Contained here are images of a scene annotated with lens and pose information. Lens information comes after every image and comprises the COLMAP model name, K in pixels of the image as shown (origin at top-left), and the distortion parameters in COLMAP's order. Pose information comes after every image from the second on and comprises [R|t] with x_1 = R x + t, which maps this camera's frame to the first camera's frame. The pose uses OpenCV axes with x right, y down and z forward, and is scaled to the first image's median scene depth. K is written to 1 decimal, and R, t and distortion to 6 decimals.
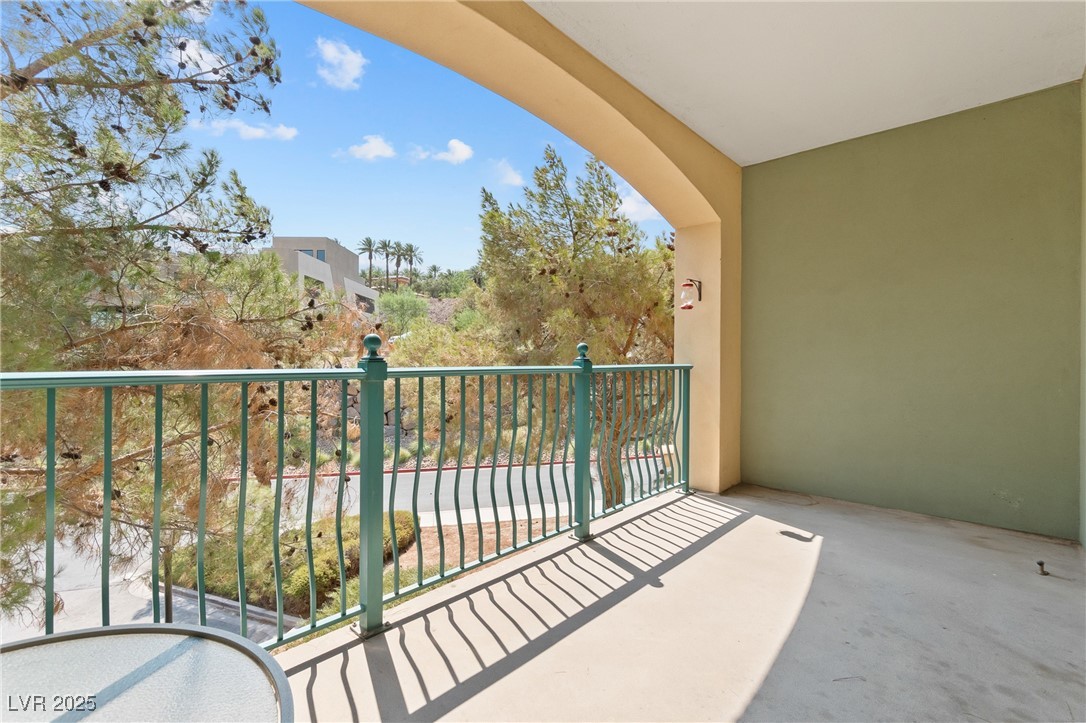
lens RADIAL K [[467.3, 0, 549.5], [0, 467.3, 368.3], [0, 0, 1]] dist [-0.001528, 0.000867]
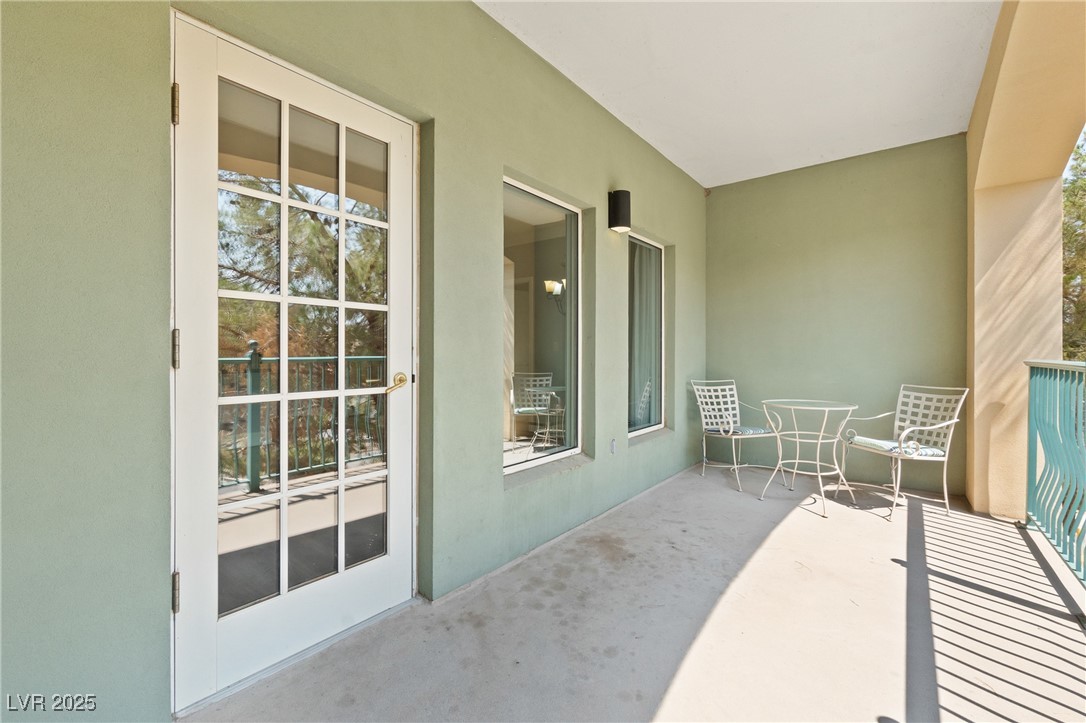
lens RADIAL K [[467.3, 0, 544.0], [0, 467.3, 349.8], [0, 0, 1]] dist [-0.001528, 0.000867]
pose [[-0.996493, -0.006280, -0.083445, 0.800427], [-0.007674, 0.999836, 0.016396, -0.033462], [0.083328, 0.016979, -0.996377, 1.701826]]
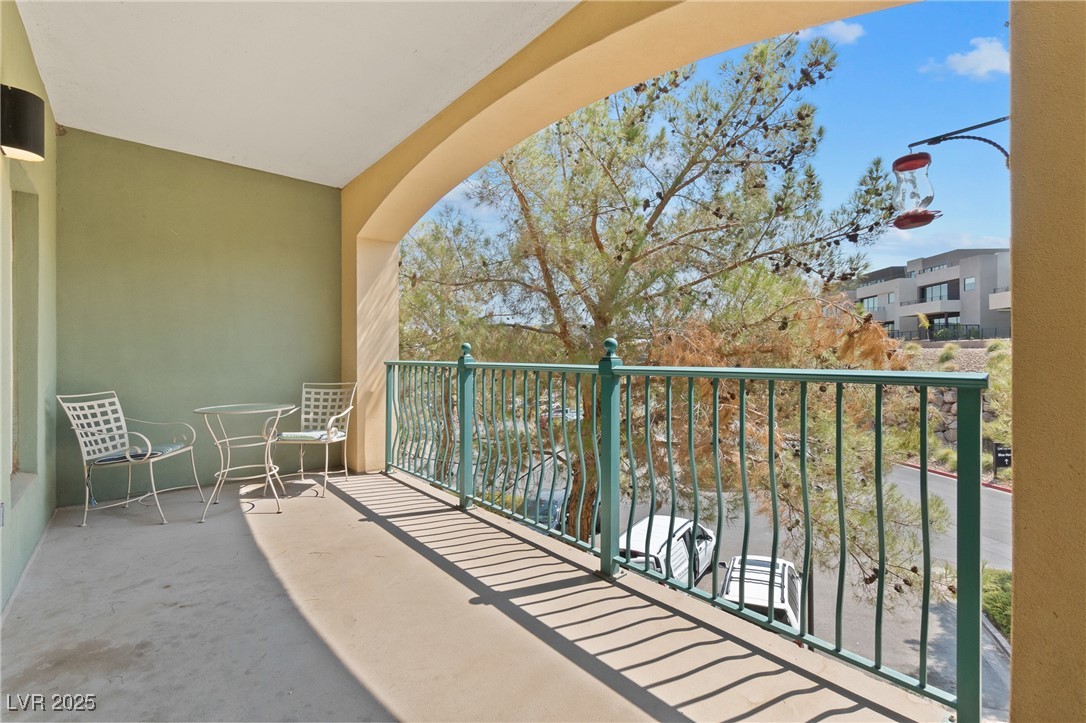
lens RADIAL K [[467.3, 0, 542.3], [0, 467.3, 357.2], [0, 0, 1]] dist [-0.001528, 0.000867]
pose [[-0.095208, -0.003158, -0.995452, 1.243718], [-0.024917, 0.999689, -0.000788, -0.023025], [0.995146, 0.024728, -0.095257, 1.316598]]
